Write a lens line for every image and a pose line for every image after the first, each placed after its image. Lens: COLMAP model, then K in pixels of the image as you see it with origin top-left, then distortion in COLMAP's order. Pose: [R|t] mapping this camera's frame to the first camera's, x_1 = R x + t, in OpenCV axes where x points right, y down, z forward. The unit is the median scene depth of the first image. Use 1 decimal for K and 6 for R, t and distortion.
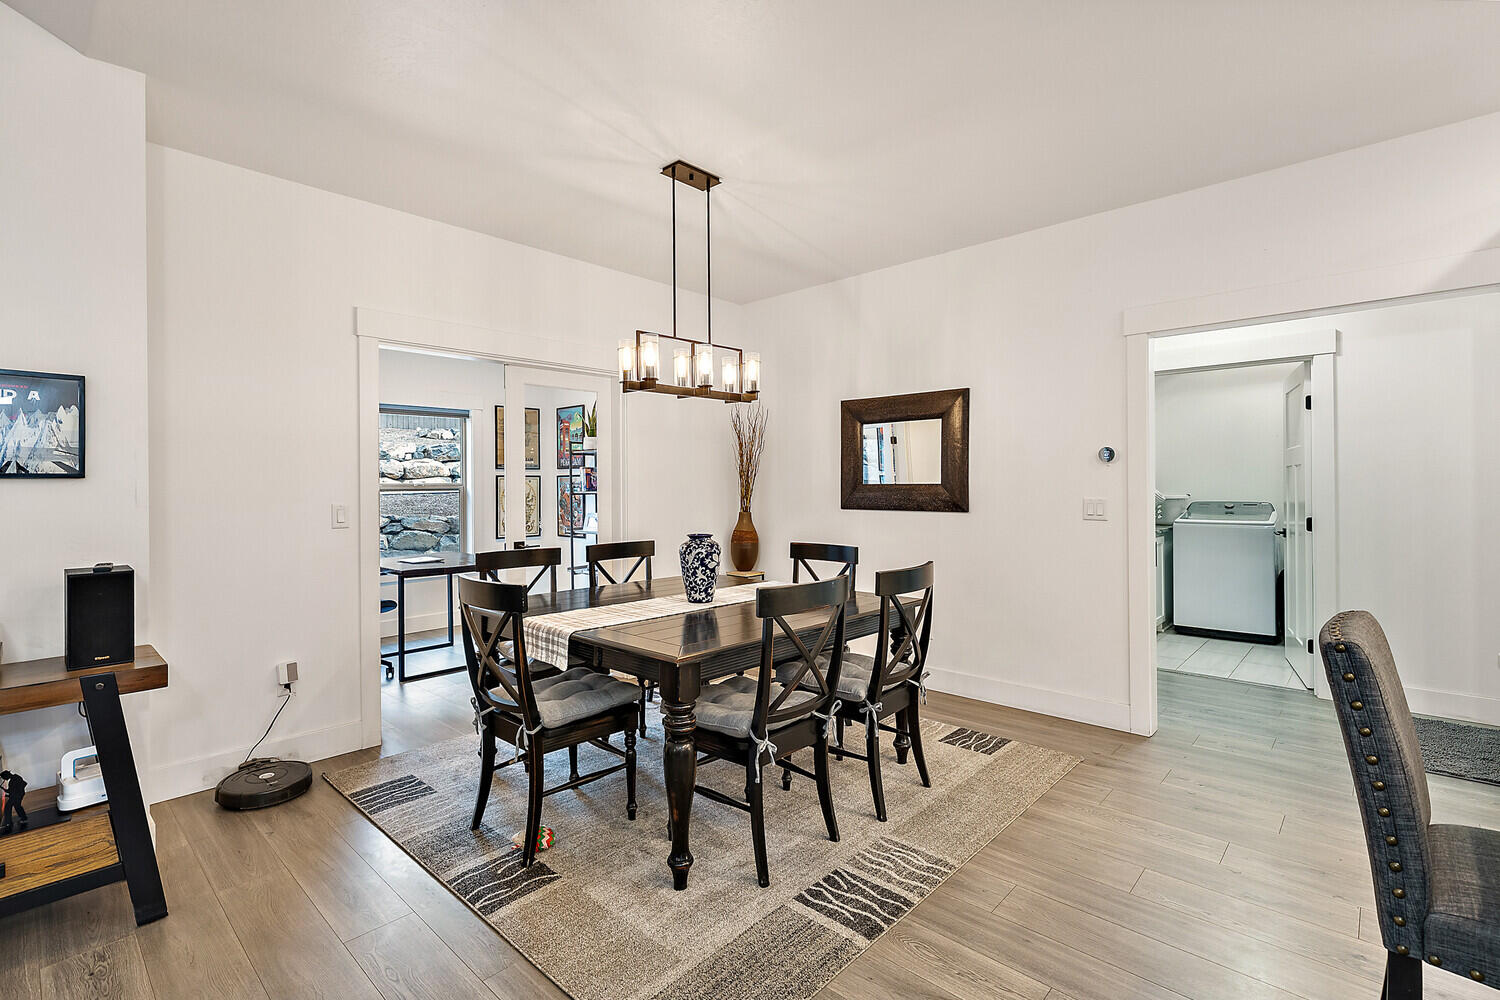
lens RADIAL K [[686.3, 0, 762.3], [0, 686.3, 498.2], [0, 0, 1]] dist [0.006320, -0.002160]
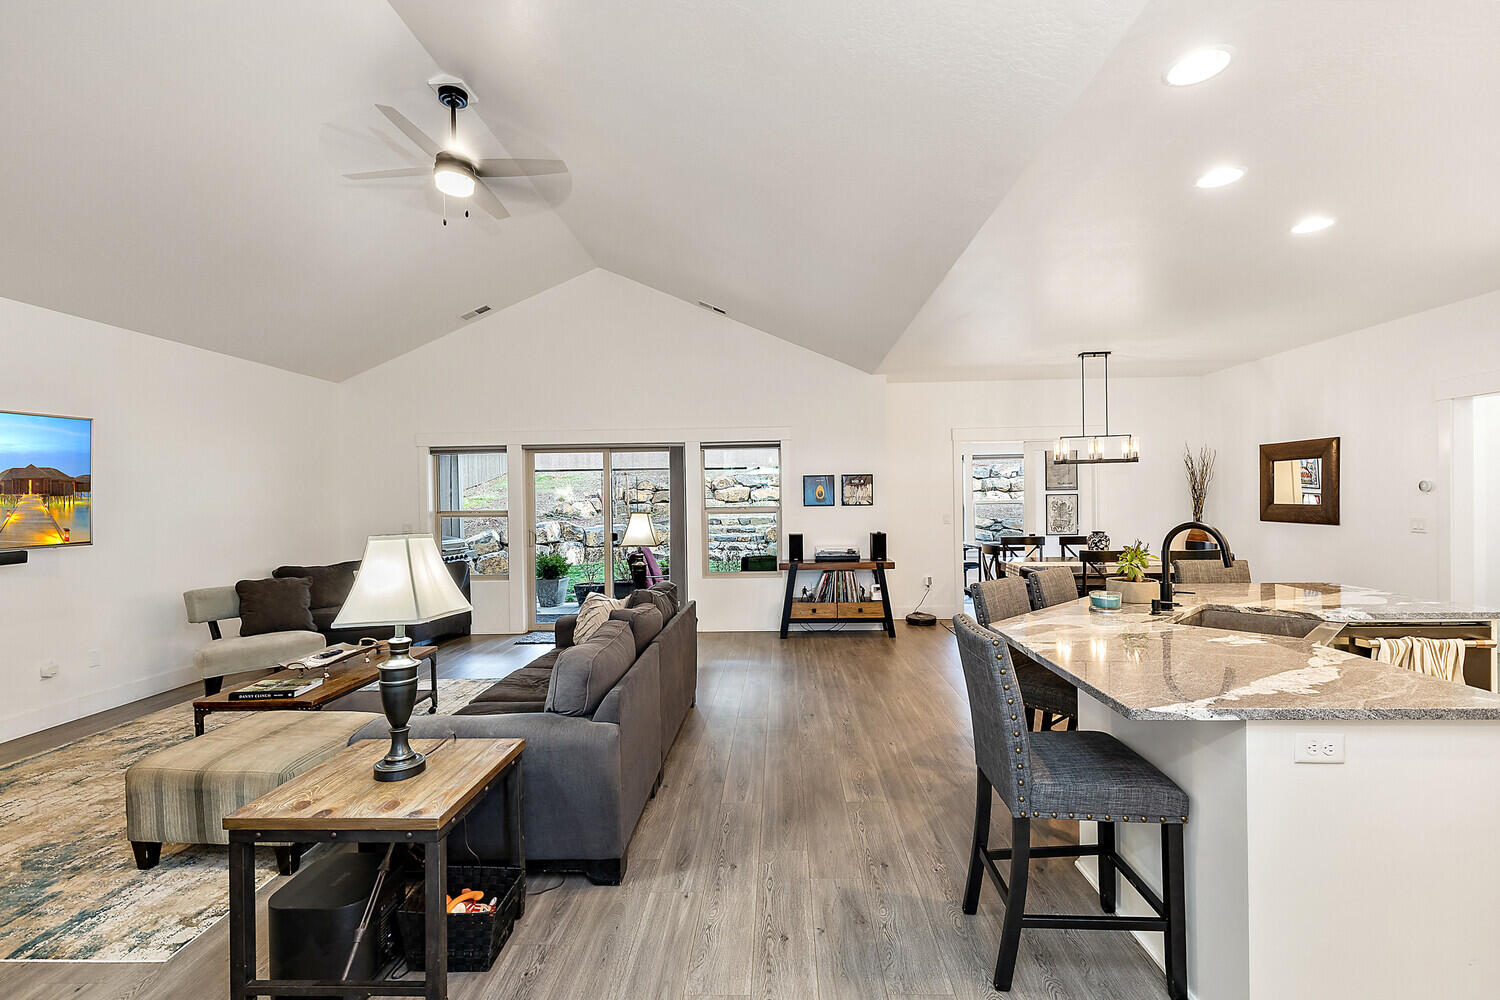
lens RADIAL K [[686.3, 0, 753.3], [0, 686.3, 492.1], [0, 0, 1]] dist [0.006320, -0.002160]
pose [[0.642891, -0.007373, -0.765923, 0.569925], [-0.004231, 0.999904, -0.013177, -0.022878], [0.765946, 0.011712, 0.642798, -0.761407]]
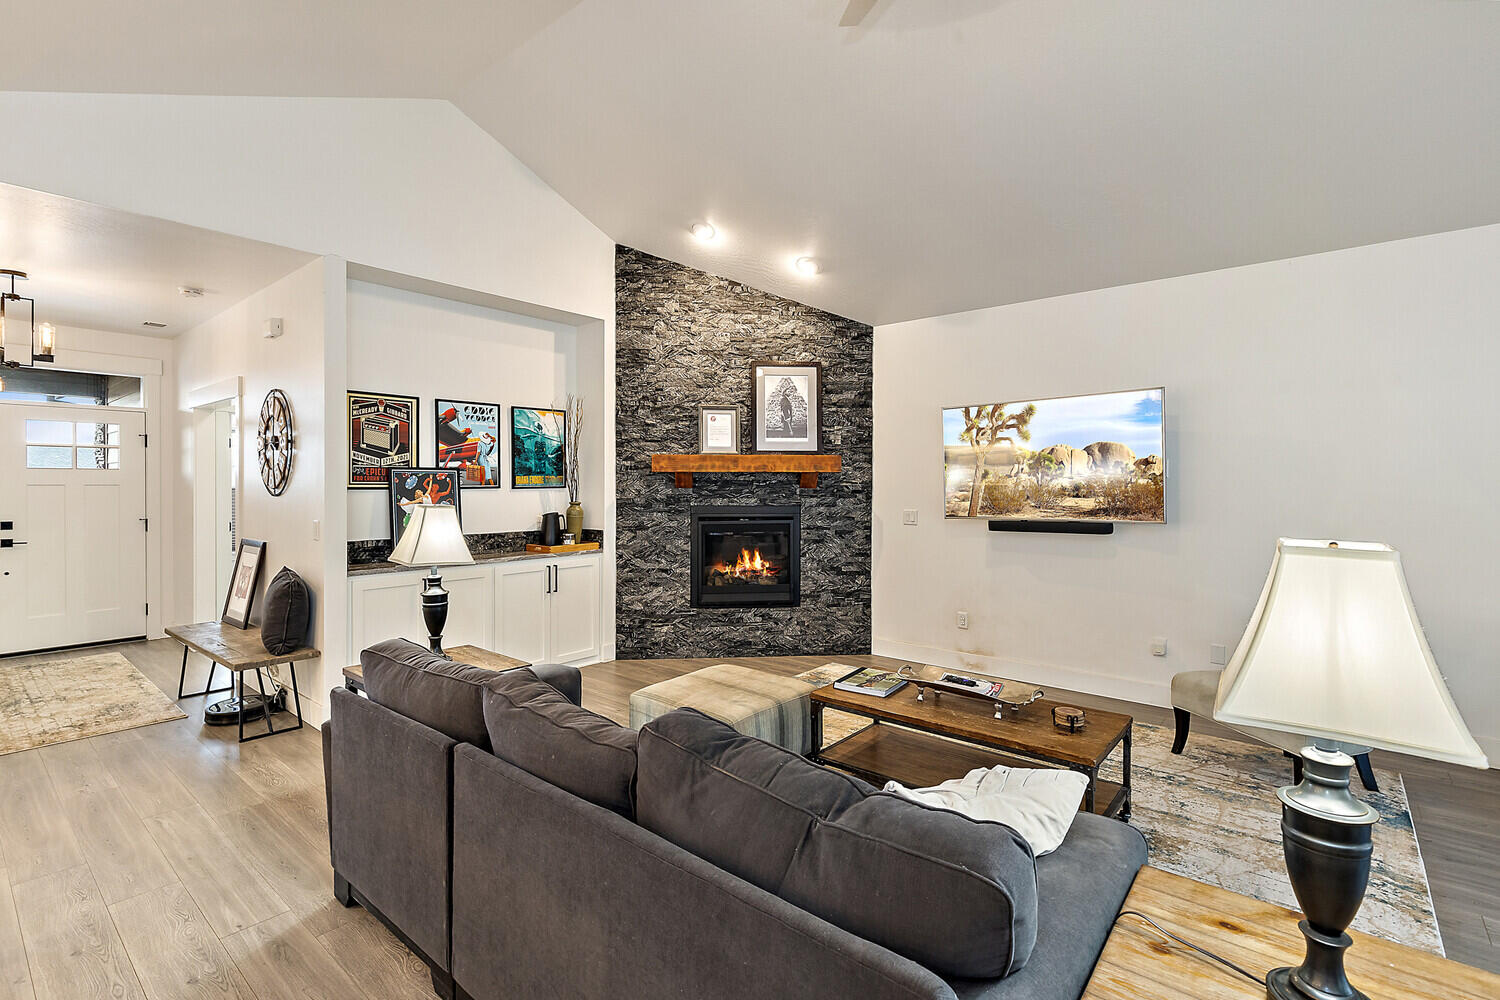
lens RADIAL K [[686.3, 0, 752.0], [0, 686.3, 490.9], [0, 0, 1]] dist [0.006320, -0.002160]
pose [[-0.999285, 0.006652, -0.037216, -0.248949], [0.005622, 0.999601, 0.027691, -0.028927], [0.037385, 0.027462, -0.998923, 0.063229]]
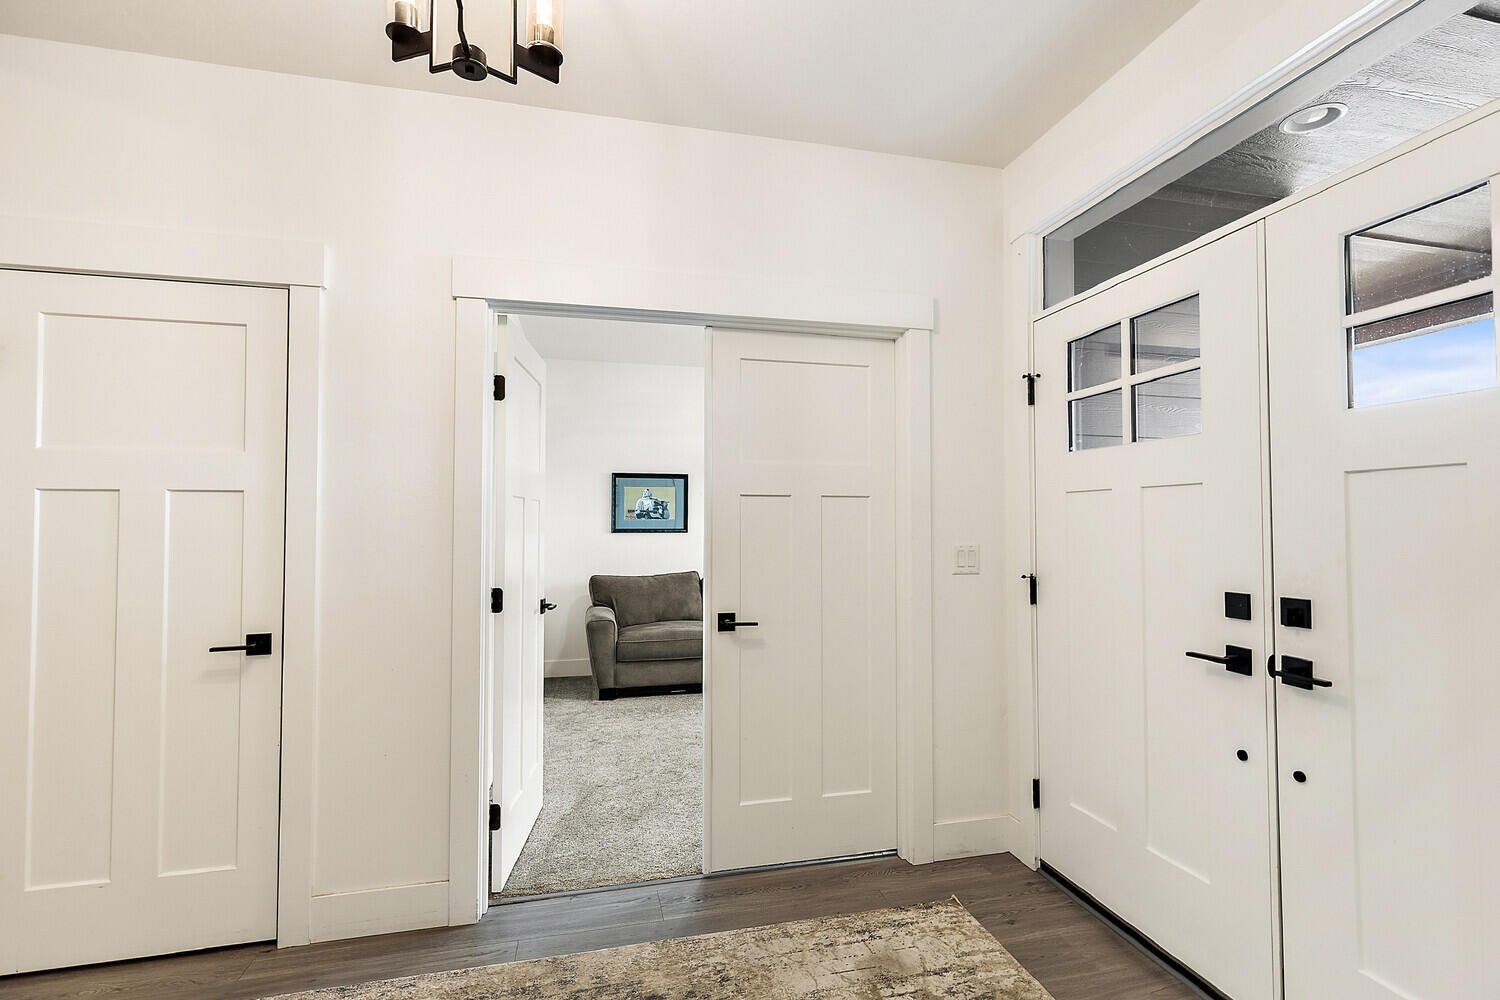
lens RADIAL K [[686.3, 0, 736.9], [0, 686.3, 511.9], [0, 0, 1]] dist [0.006320, -0.002160]
pose [[0.576540, 0.020836, 0.816804, 0.581753], [0.014759, 0.999246, -0.035907, 0.015783], [-0.816936, 0.032757, 0.575797, -1.204573]]
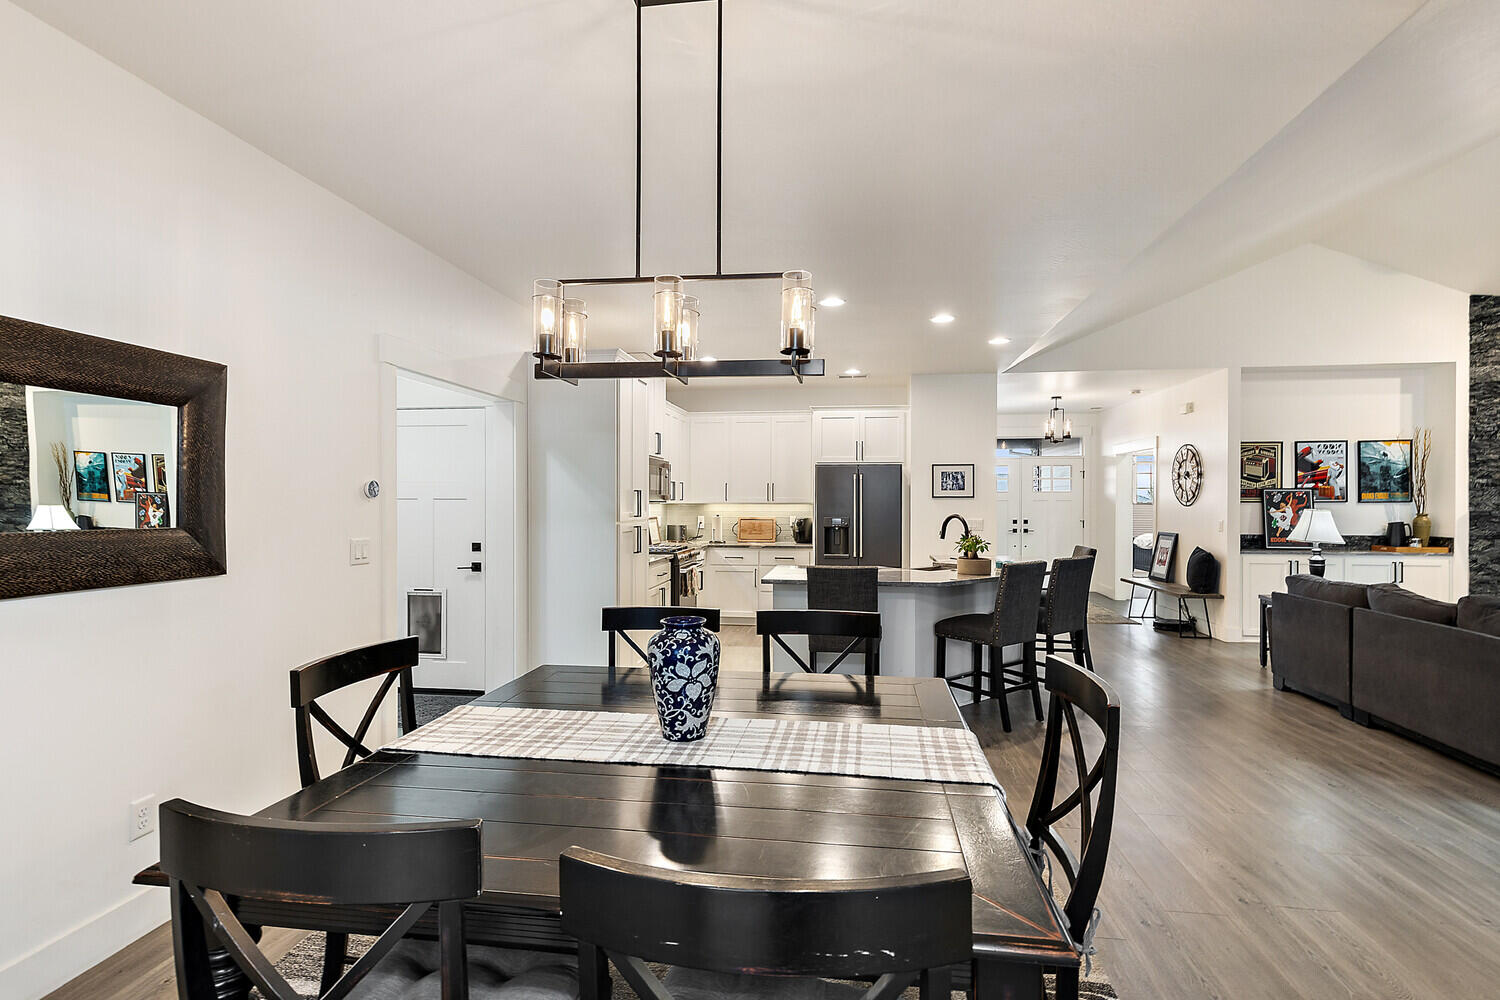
lens RADIAL K [[686.3, 0, 757.9], [0, 686.3, 503.1], [0, 0, 1]] dist [0.006320, -0.002160]
pose [[-0.556588, 0.005474, 0.830771, -0.426082], [0.017673, 0.999830, 0.005252, -0.033650], [-0.830601, 0.017605, -0.556590, 0.889082]]
